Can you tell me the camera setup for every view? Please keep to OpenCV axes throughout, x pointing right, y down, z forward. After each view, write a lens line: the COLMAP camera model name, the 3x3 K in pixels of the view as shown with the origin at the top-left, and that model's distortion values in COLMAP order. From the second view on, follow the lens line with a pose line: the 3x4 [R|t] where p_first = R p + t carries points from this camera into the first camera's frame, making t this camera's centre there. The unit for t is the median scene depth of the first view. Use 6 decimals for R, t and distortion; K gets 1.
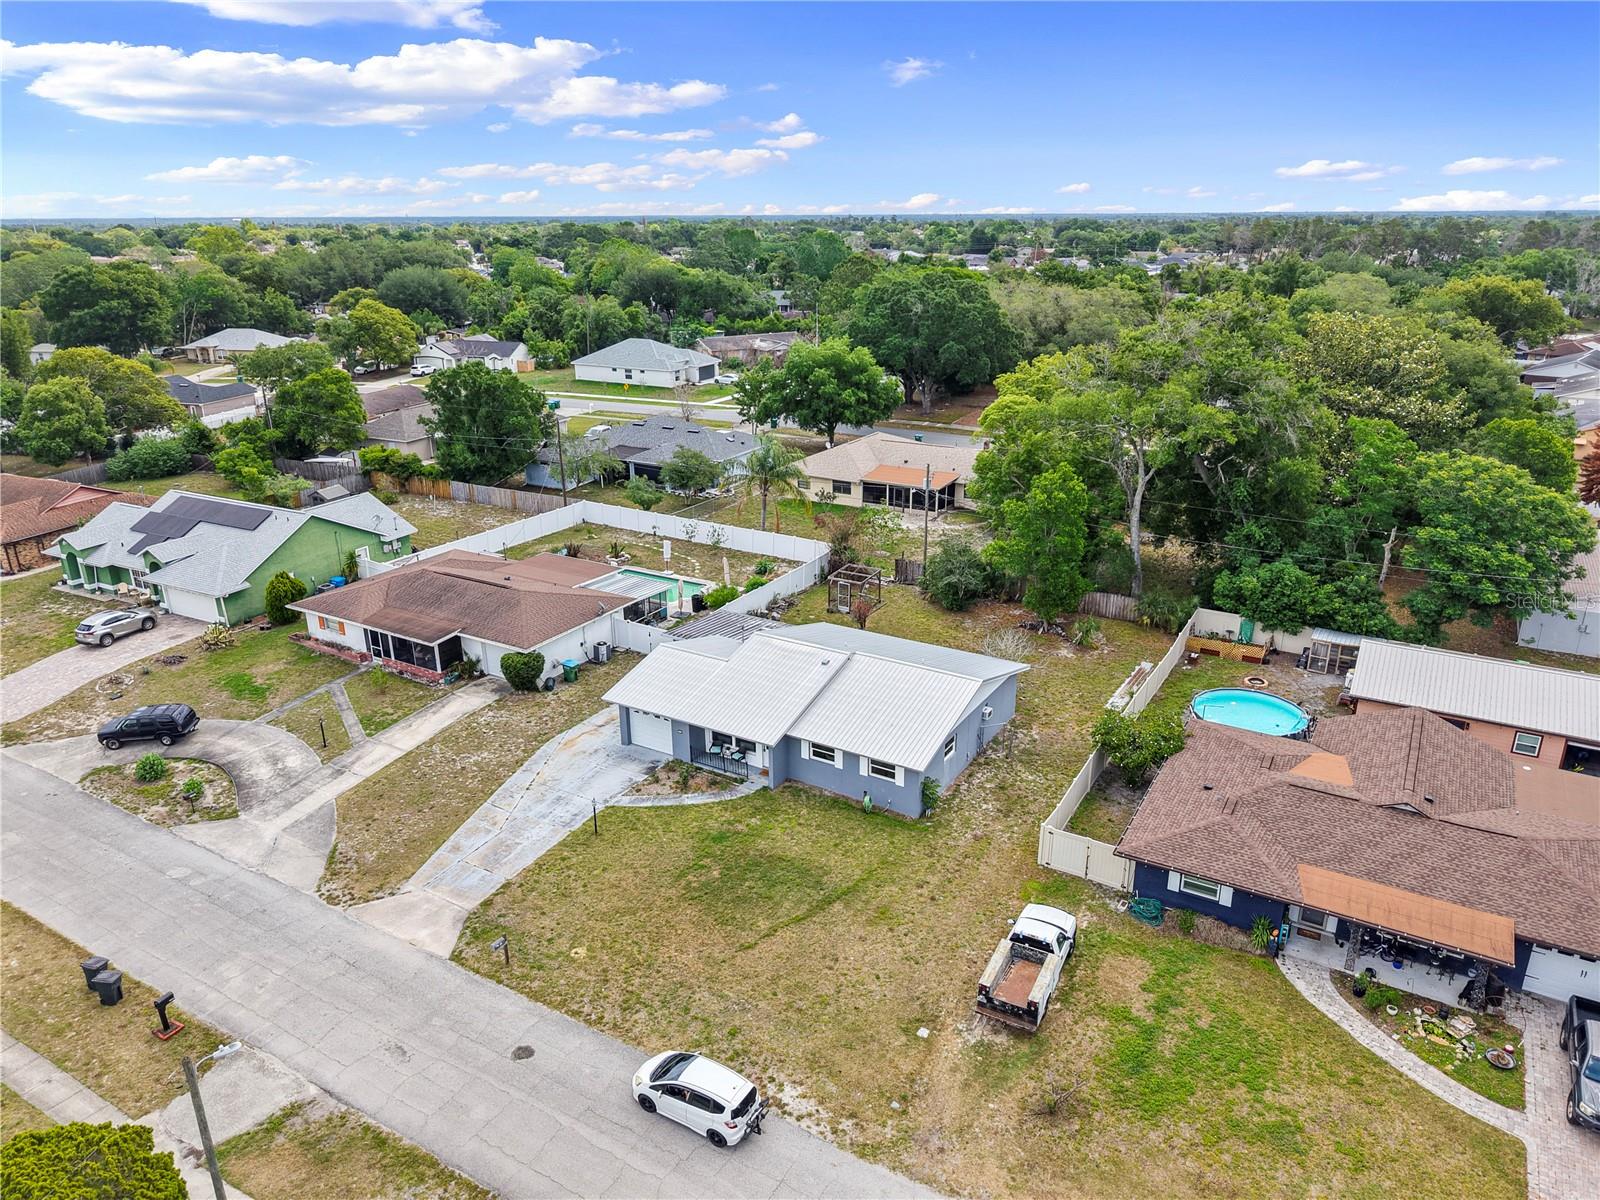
lens RADIAL K [[1067.4, 0, 808.4], [0, 1067.4, 607.2], [0, 0, 1]] dist [0.018305, -0.023169]
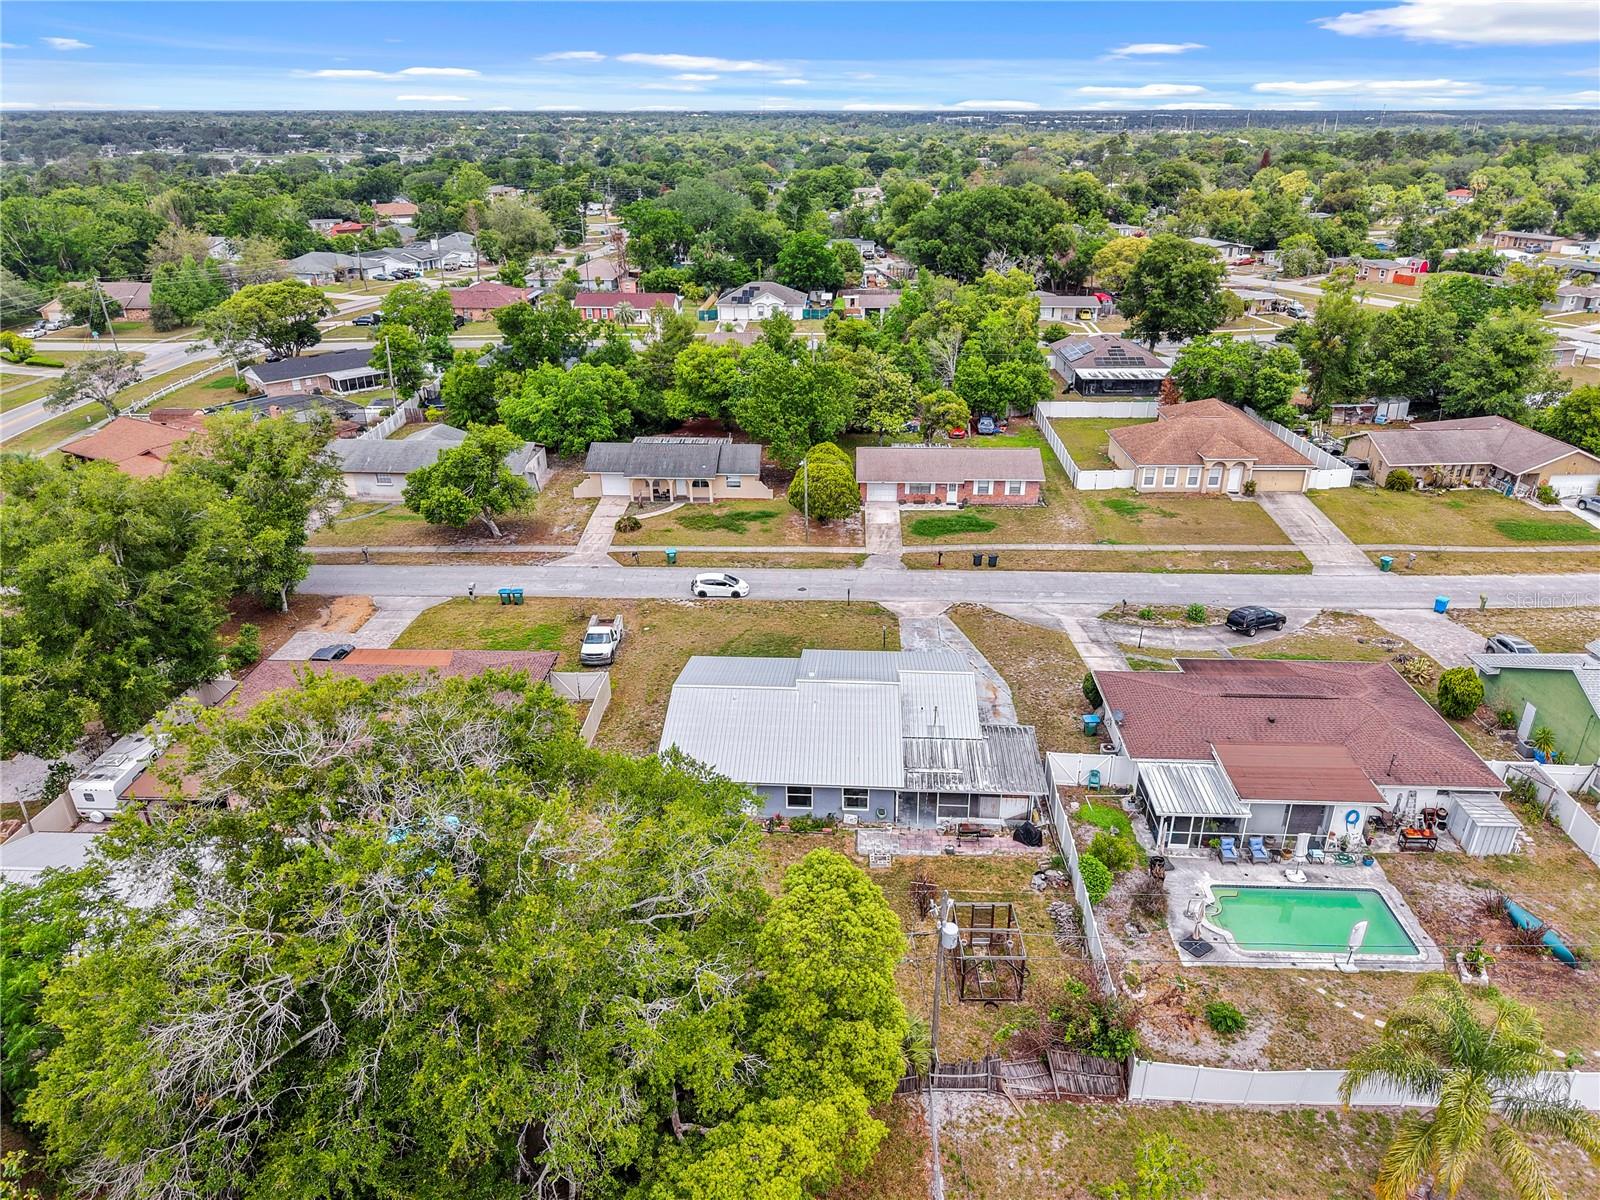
lens RADIAL K [[1067.4, 0, 800.2], [0, 1067.4, 606.8], [0, 0, 1]] dist [0.018305, -0.023169]
pose [[-0.885686, 0.202430, -0.417831, 0.490507], [-0.153846, 0.721143, 0.675488, -0.770914], [0.438055, 0.662552, -0.607563, 1.640397]]
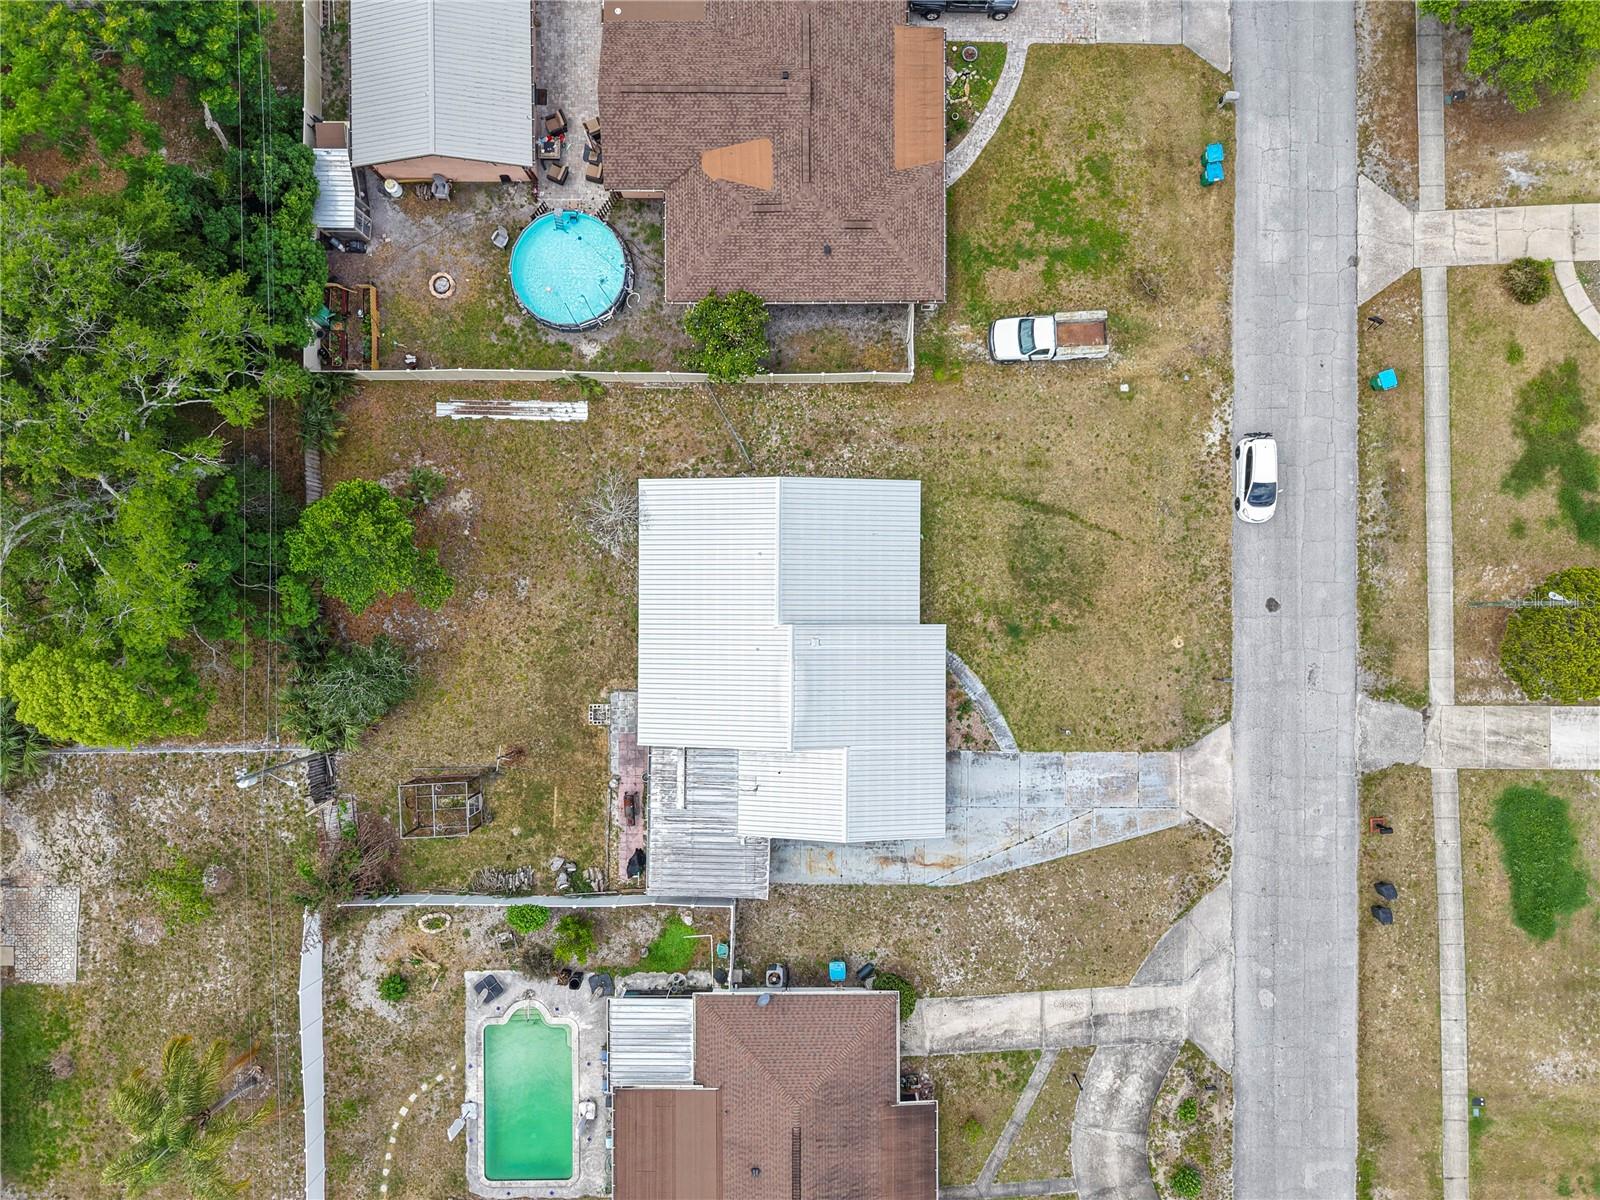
lens RADIAL K [[1067.4, 0, 800.3], [0, 1067.4, 601.4], [0, 0, 1]] dist [0.018305, -0.023169]
pose [[-0.507243, -0.861802, -0.001591, 0.055833], [0.300434, -0.178561, 0.936939, -0.813700], [-0.807740, 0.474778, 0.349489, 0.669802]]
